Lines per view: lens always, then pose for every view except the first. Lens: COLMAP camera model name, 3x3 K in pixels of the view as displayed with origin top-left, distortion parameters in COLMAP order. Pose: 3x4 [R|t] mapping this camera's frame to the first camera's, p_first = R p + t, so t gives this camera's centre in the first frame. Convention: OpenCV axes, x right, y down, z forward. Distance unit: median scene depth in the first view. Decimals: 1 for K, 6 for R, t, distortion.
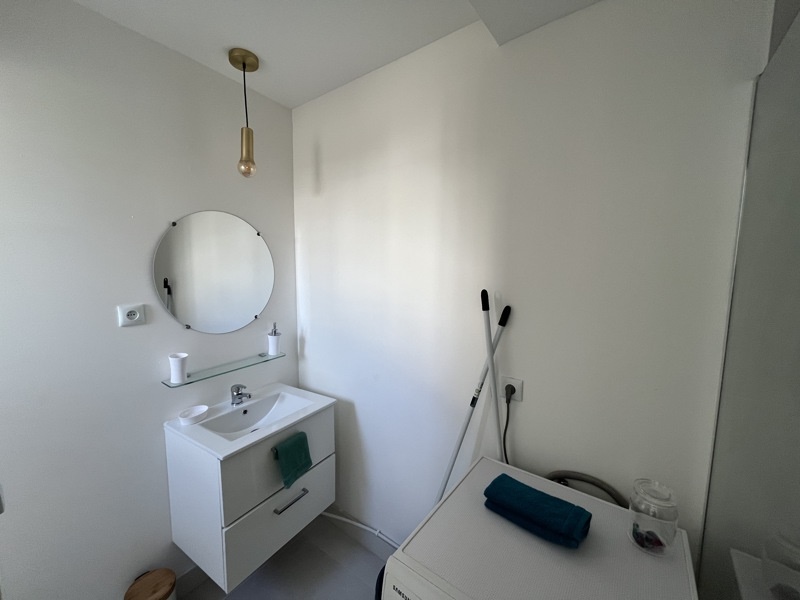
lens RADIAL K [[323.6, 0, 397.6], [0, 323.6, 301.6], [0, 0, 1]] dist [-0.000928, -0.000264]
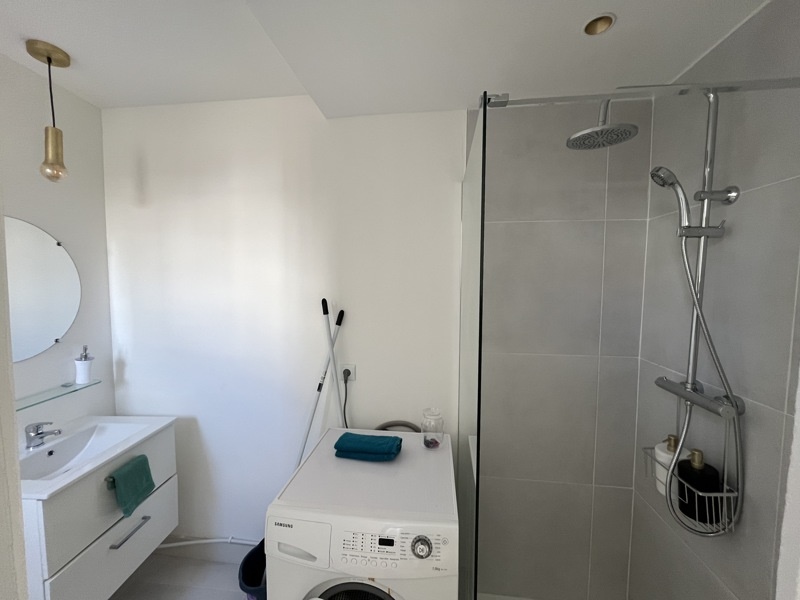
lens RADIAL K [[323.6, 0, 397.6], [0, 323.6, 301.6], [0, 0, 1]] dist [-0.000928, -0.000264]
pose [[0.862009, -0.036644, 0.505567, -0.114353], [0.056842, 0.998081, -0.024576, 0.020545], [-0.503696, 0.049923, 0.862437, -0.230068]]
